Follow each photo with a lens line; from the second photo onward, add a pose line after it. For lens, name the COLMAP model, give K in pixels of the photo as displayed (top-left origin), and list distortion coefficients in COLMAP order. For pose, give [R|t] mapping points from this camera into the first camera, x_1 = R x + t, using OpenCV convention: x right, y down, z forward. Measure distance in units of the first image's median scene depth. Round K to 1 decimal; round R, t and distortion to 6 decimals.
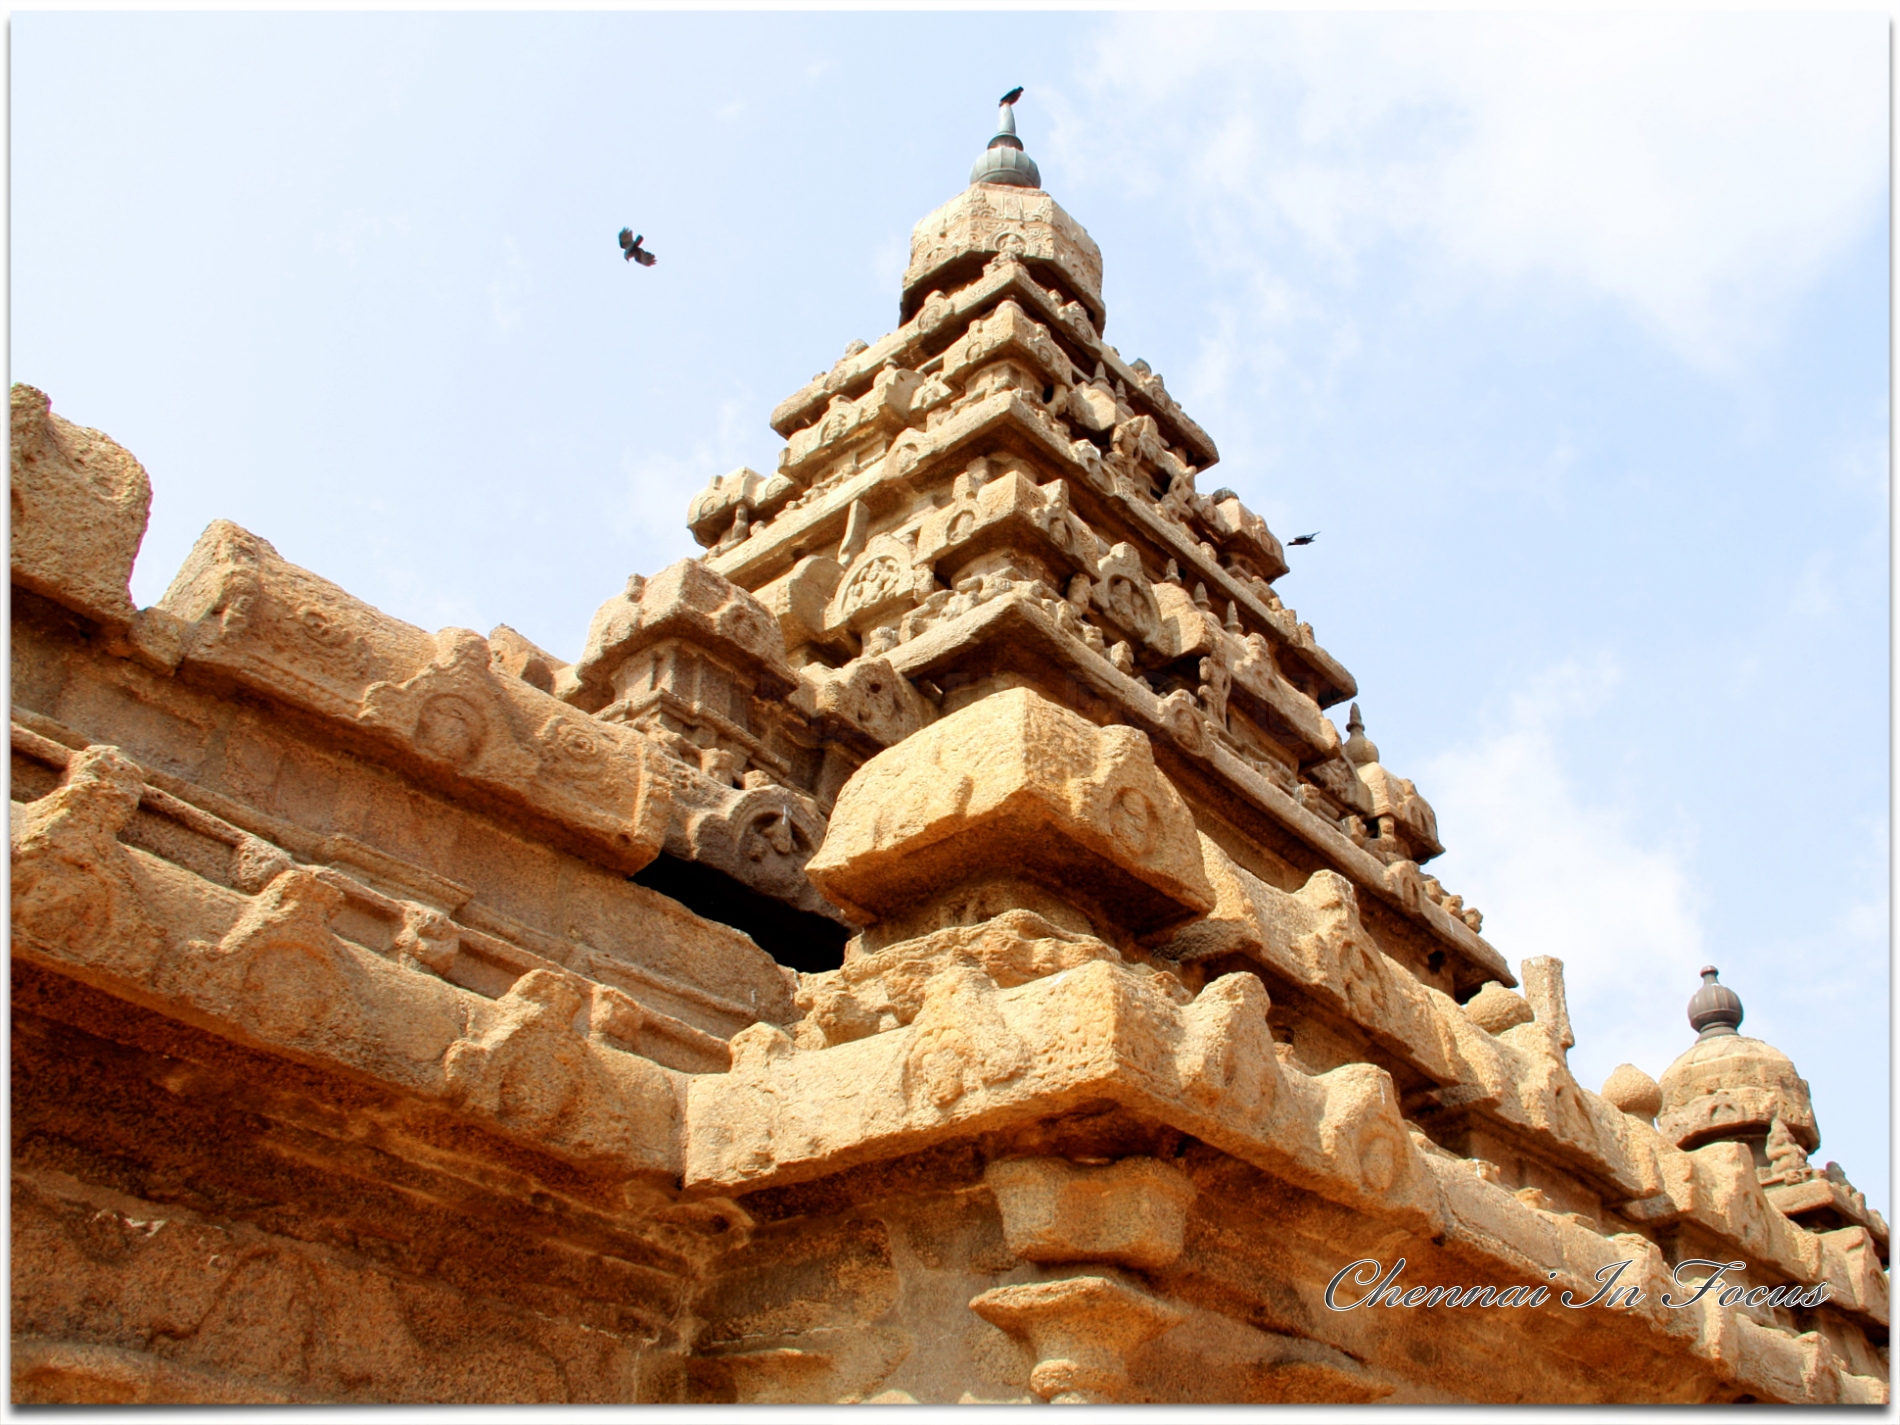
lens RADIAL K [[1827.0, 0, 1095.2], [0, 1827.0, 704.0], [0, 0, 1]] dist [-0.150927, 0.010813]
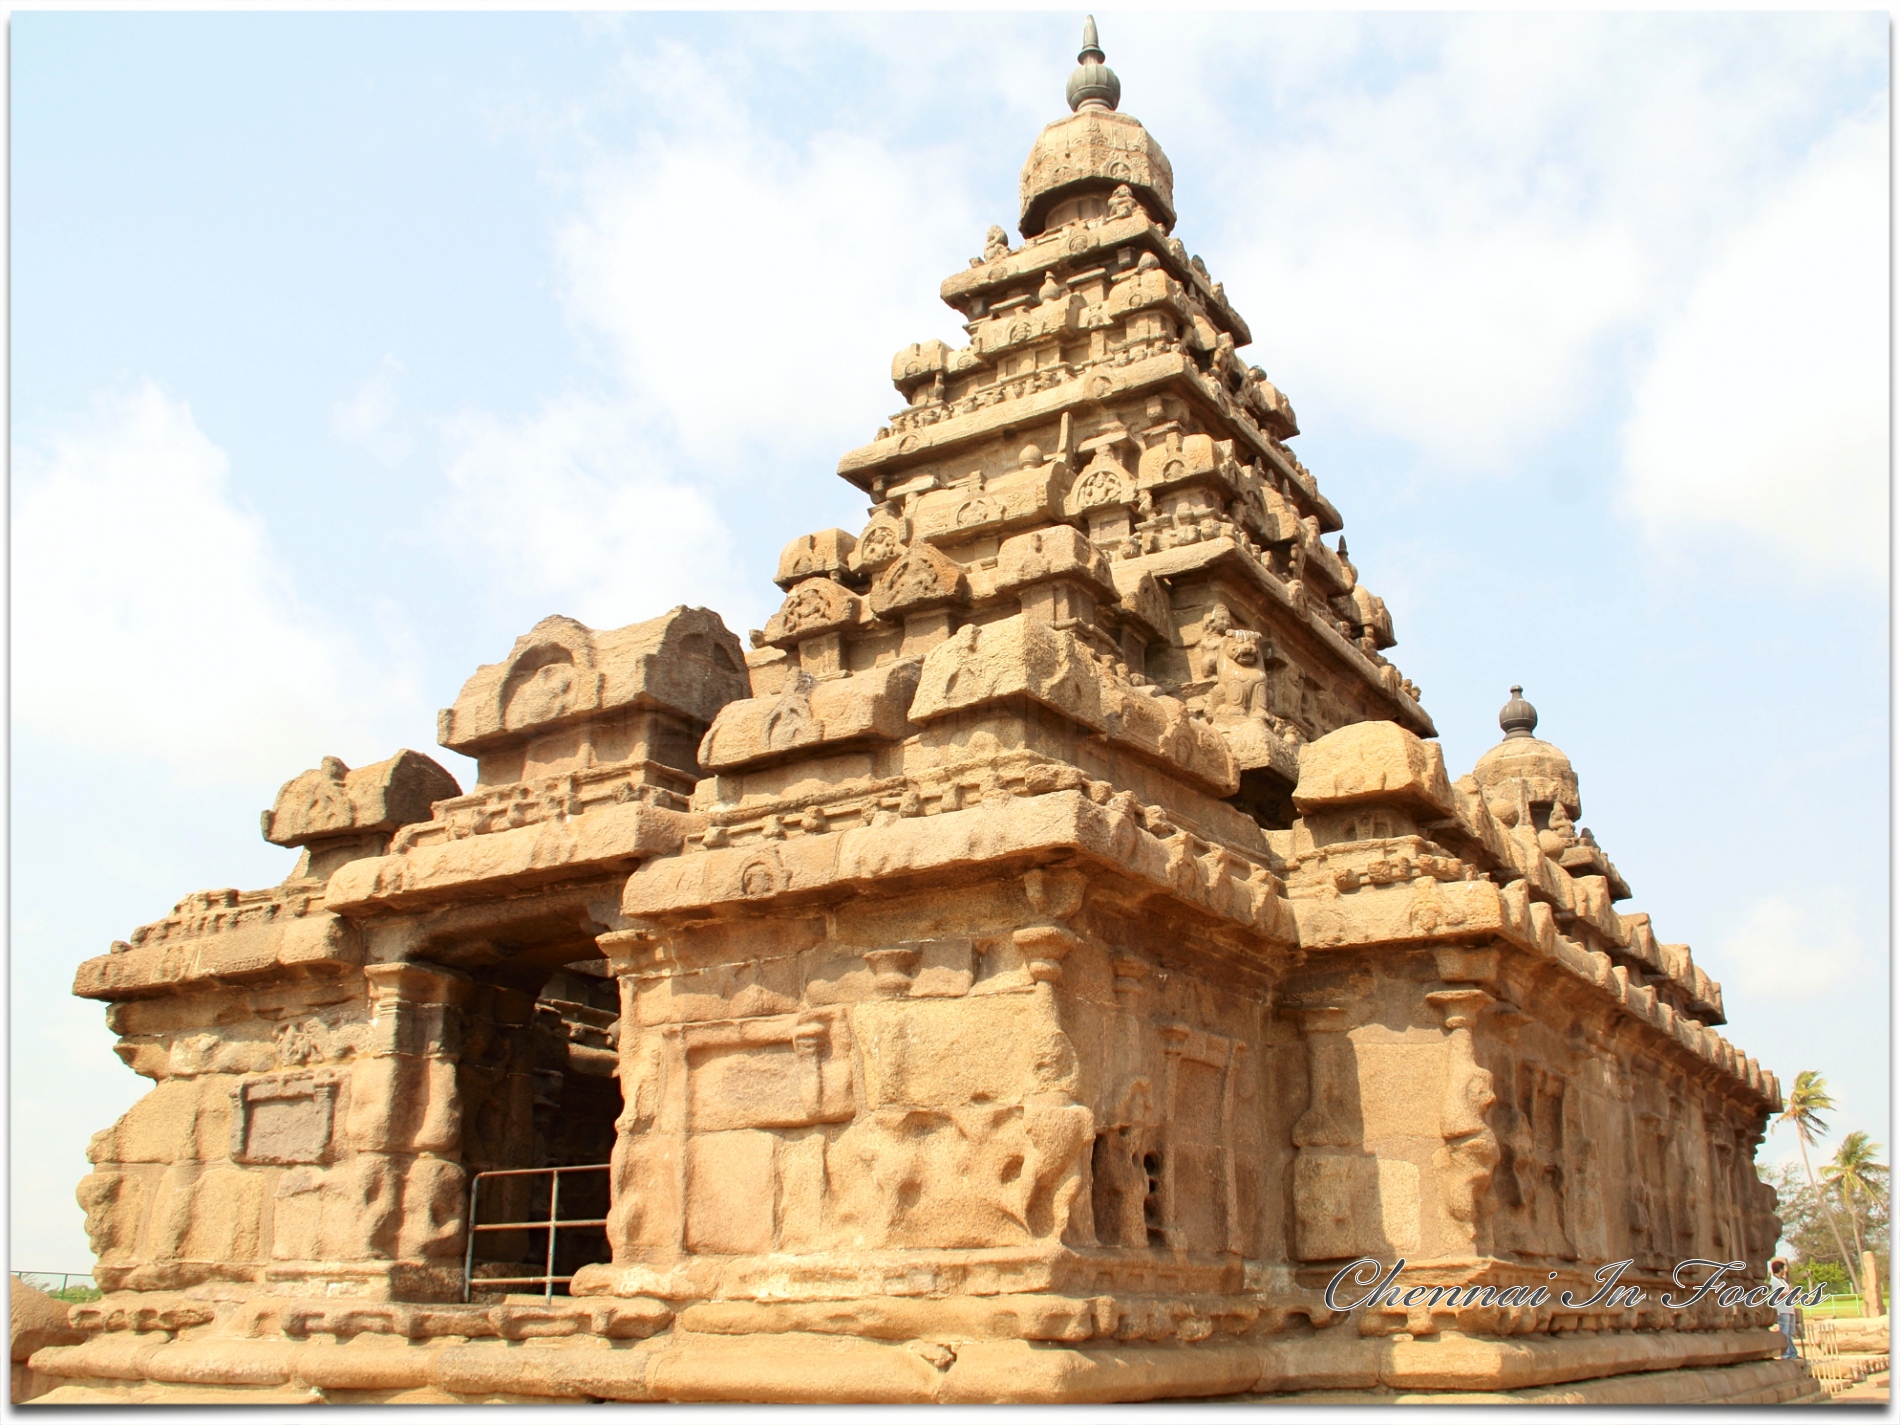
lens RADIAL K [[1821.9, 0, 1034.7], [0, 1821.9, 711.7], [0, 0, 1]] dist [-0.156823, 0.002110]
pose [[0.989172, 0.042323, 0.140525, -0.381792], [-0.076970, 0.964869, 0.251203, -0.264983], [-0.124956, -0.259299, 0.957679, -0.527933]]
